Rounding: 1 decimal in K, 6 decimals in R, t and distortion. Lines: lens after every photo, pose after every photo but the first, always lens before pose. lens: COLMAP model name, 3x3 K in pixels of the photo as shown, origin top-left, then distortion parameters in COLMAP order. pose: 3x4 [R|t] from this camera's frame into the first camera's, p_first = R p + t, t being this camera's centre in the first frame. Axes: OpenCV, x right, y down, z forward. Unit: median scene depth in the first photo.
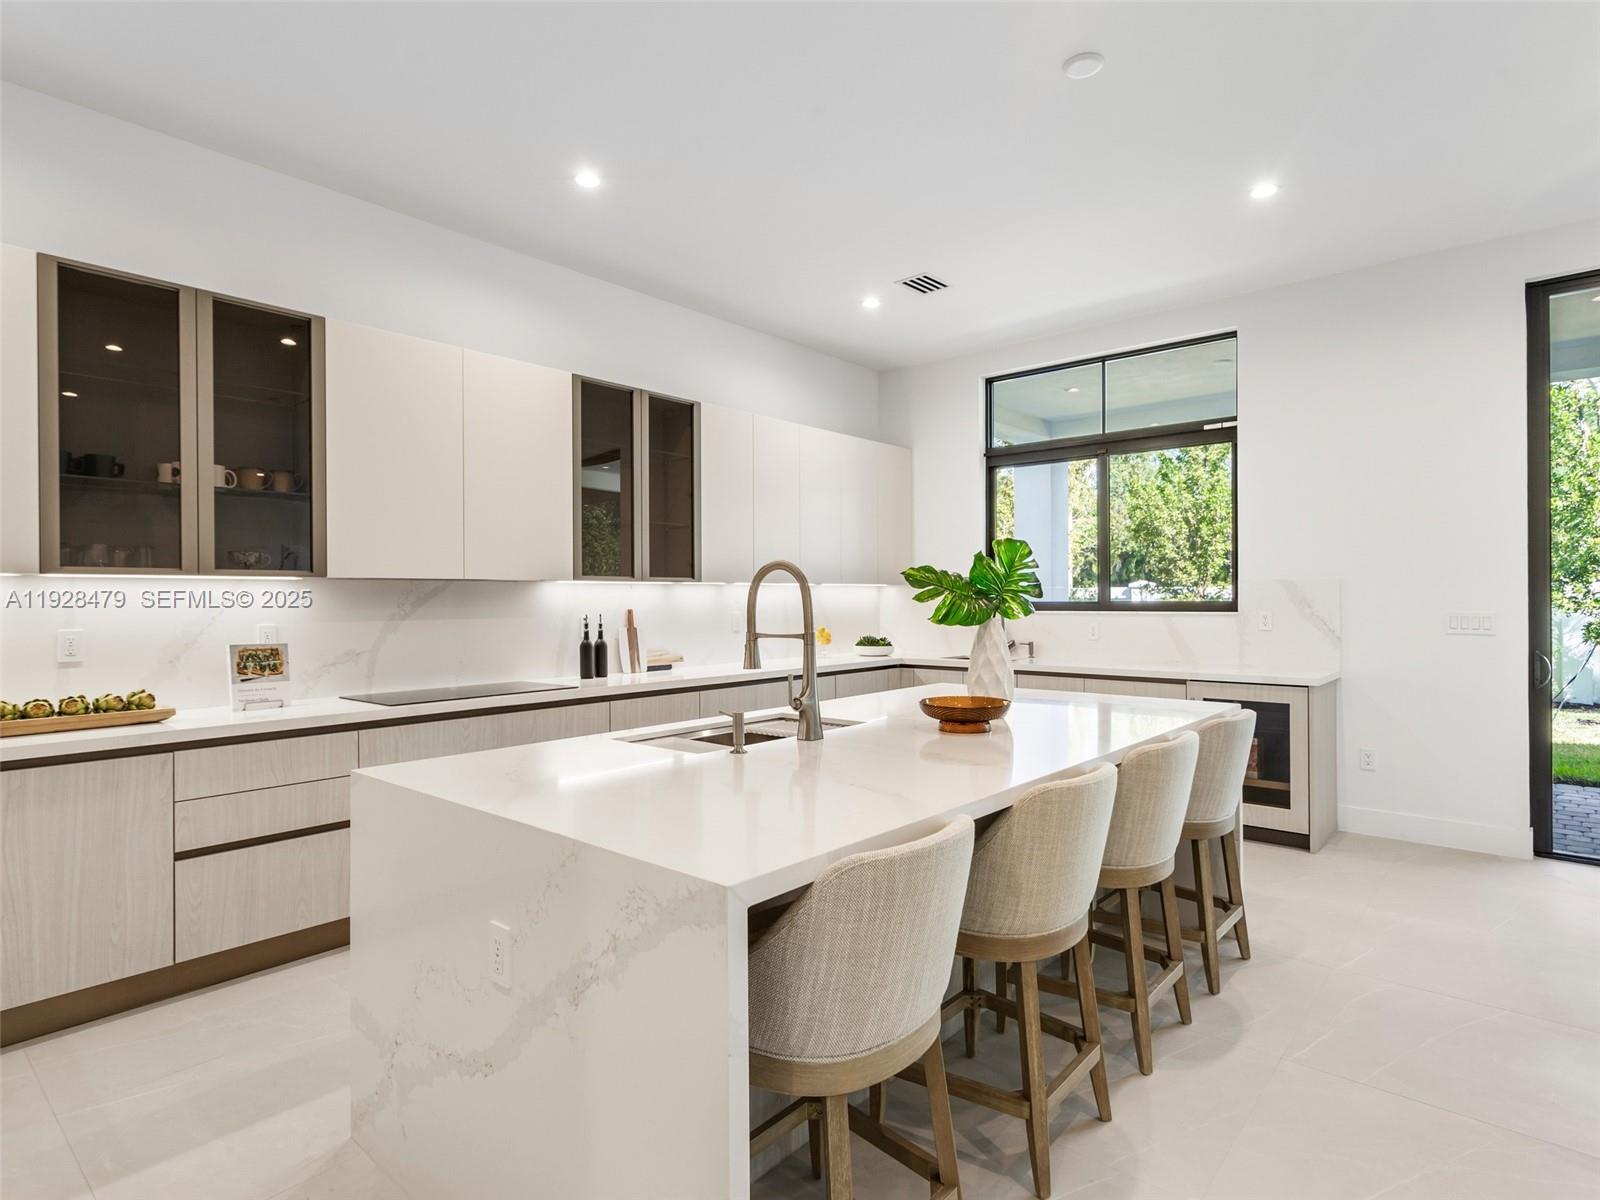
lens RADIAL K [[863.8, 0, 794.0], [0, 863.8, 598.9], [0, 0, 1]] dist [0.001025, 0.003821]
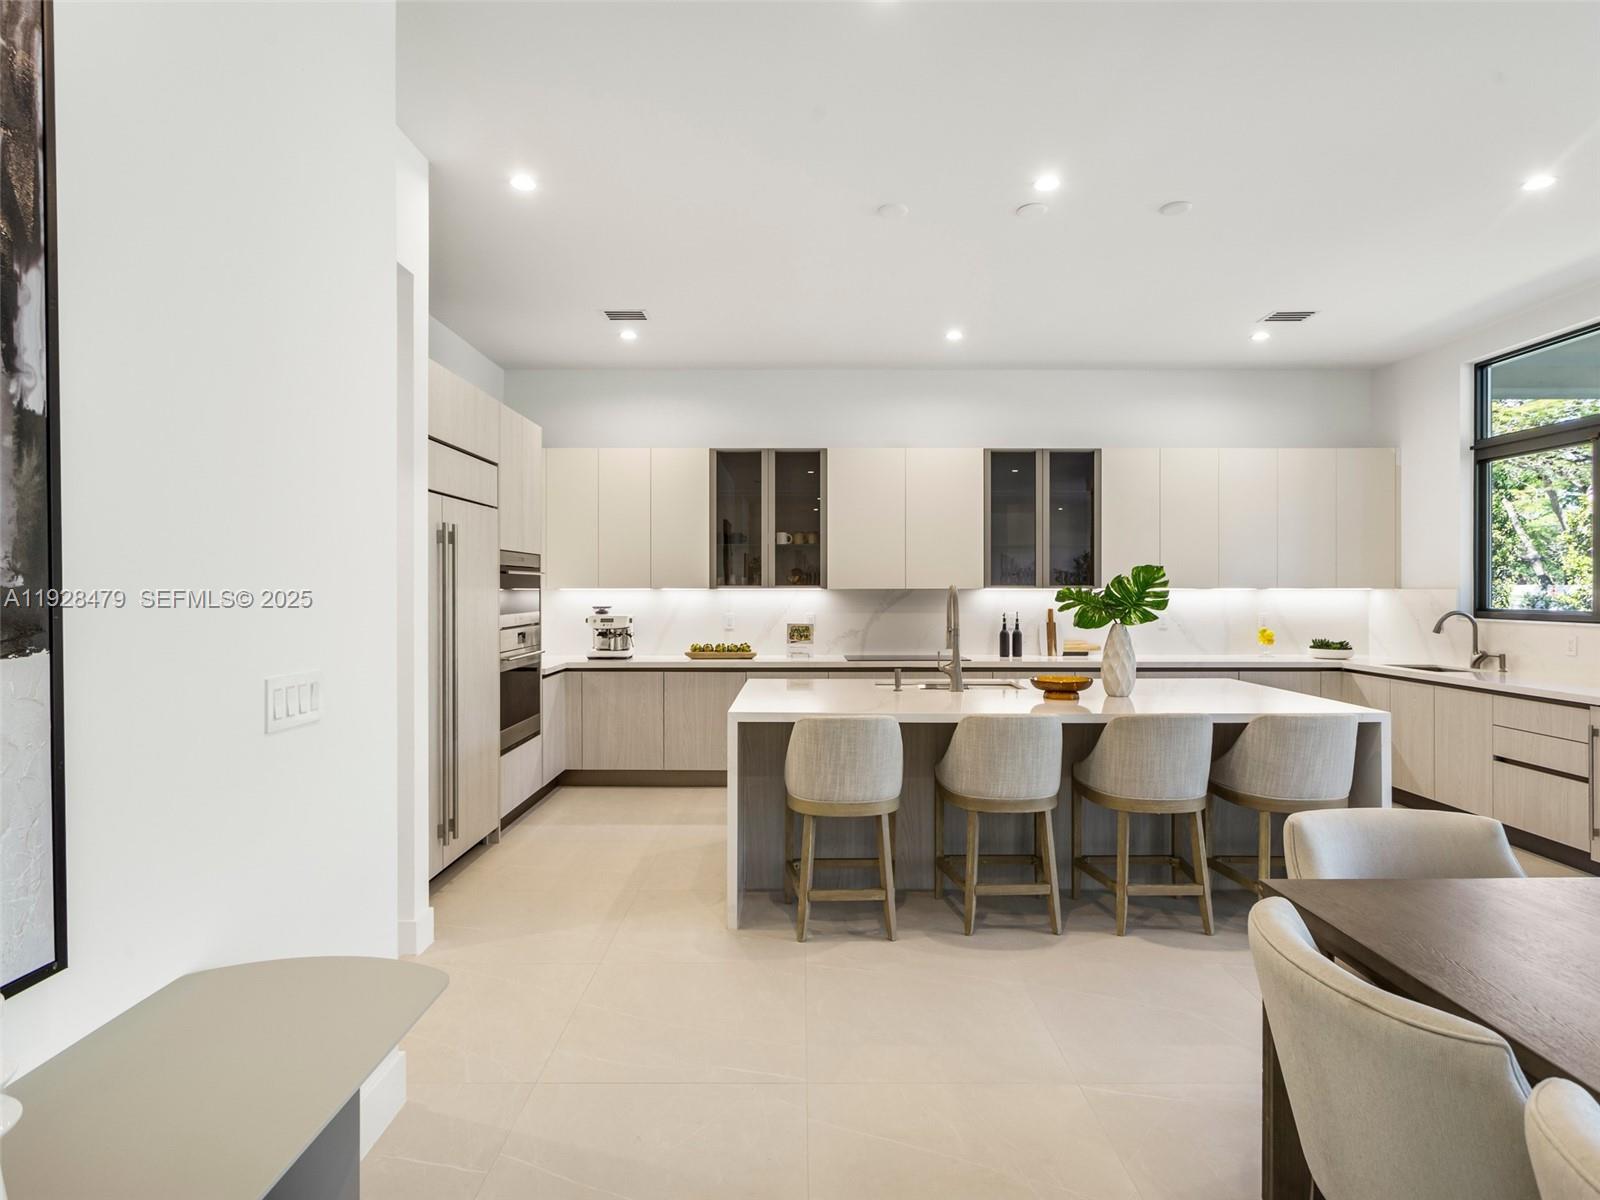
lens RADIAL K [[863.8, 0, 797.7], [0, 863.8, 589.5], [0, 0, 1]] dist [0.001025, 0.003821]
pose [[0.658717, 0.007055, -0.752358, 0.806490], [-0.004500, 0.999975, 0.005436, -0.033194], [0.752378, -0.000195, 0.658732, -0.263727]]
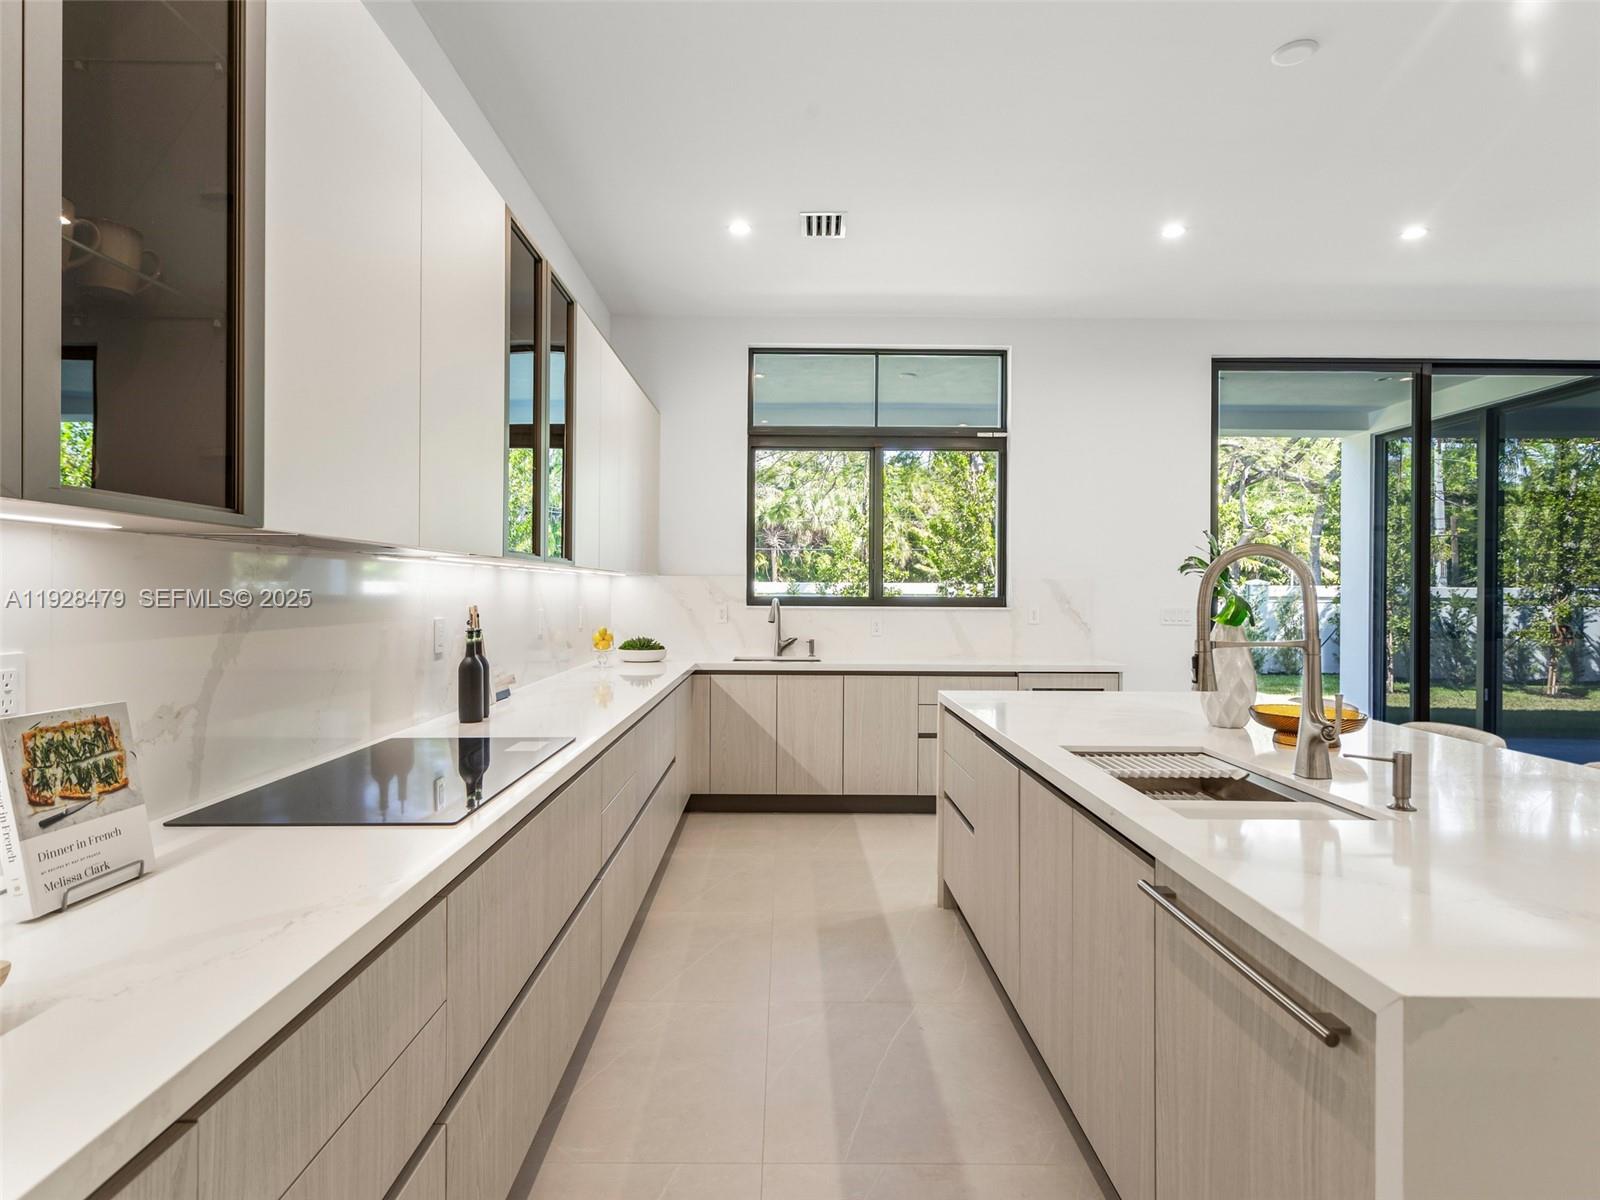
lens RADIAL K [[863.8, 0, 805.7], [0, 863.8, 604.7], [0, 0, 1]] dist [0.001025, 0.003821]
pose [[0.737415, -0.001722, 0.675437, -0.622717], [-0.006769, 0.999928, 0.009939, 0.005059], [-0.675406, -0.011902, 0.737350, 0.539488]]
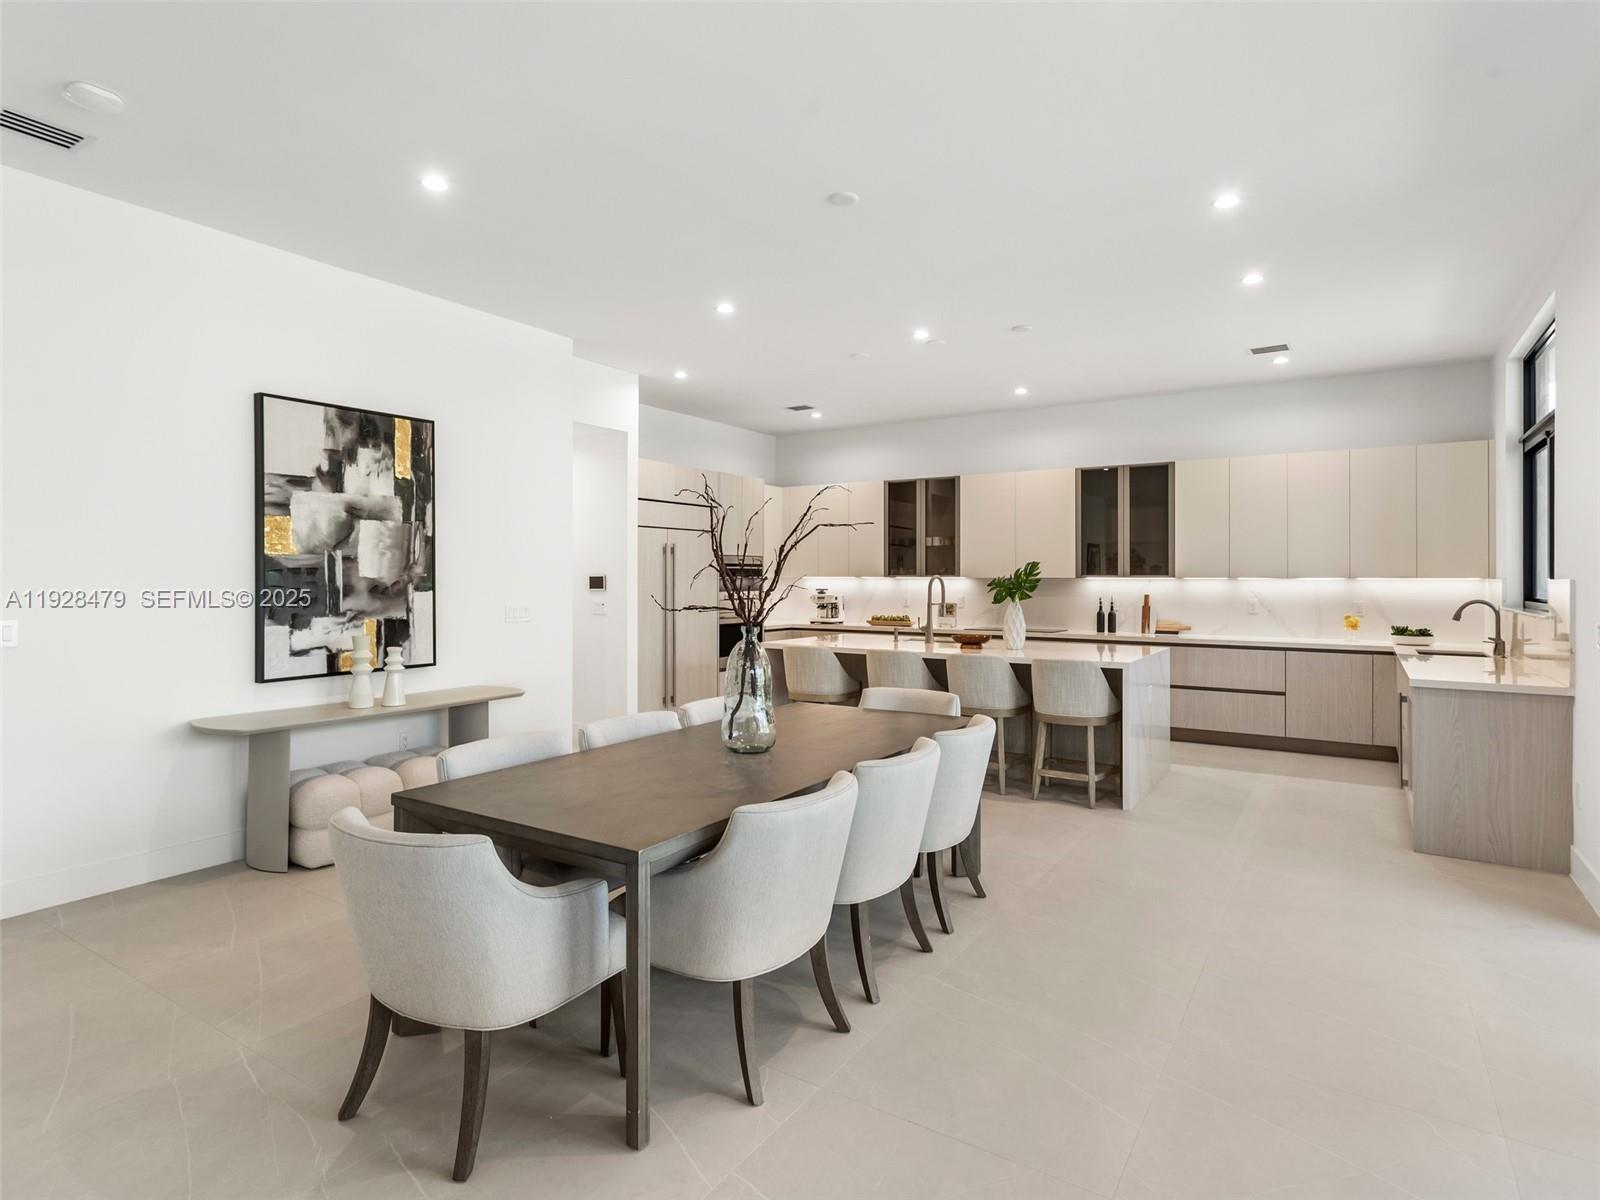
lens RADIAL K [[863.8, 0, 778.8], [0, 863.8, 582.2], [0, 0, 1]] dist [0.001025, 0.003821]
pose [[0.122972, 0.012809, -0.992328, 1.921083], [-0.003115, 0.999917, 0.012521, -0.041663], [0.992405, 0.001551, 0.123001, 0.156415]]
